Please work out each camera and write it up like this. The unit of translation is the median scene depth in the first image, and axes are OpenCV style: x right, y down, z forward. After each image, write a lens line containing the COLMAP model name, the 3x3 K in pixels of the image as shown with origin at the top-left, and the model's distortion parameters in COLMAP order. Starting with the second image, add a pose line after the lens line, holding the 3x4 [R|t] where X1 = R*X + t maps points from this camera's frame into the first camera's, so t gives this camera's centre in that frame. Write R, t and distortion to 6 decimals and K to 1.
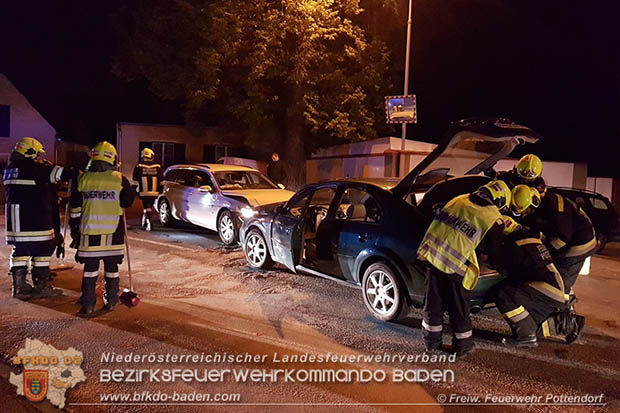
lens RADIAL K [[448.0, 0, 310.4], [0, 448.0, 192.6], [0, 0, 1]] dist [-0.002054, 0.000410]
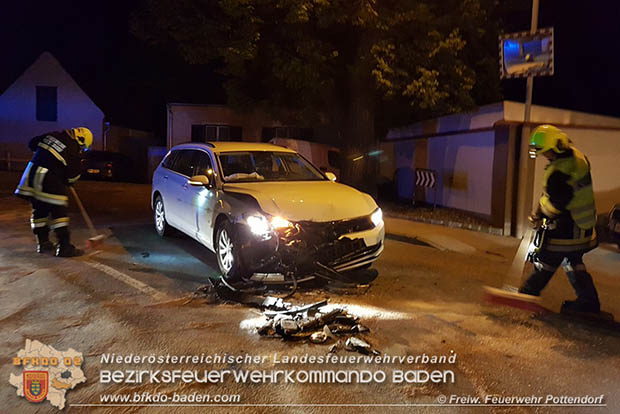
lens RADIAL K [[448.0, 0, 310.4], [0, 448.0, 193.1], [0, 0, 1]] dist [-0.002054, 0.000410]
pose [[0.985676, 0.009902, -0.168361, 0.009238], [-0.005298, 0.999600, 0.027773, -0.006411], [0.168569, -0.026483, 0.985334, 0.289834]]
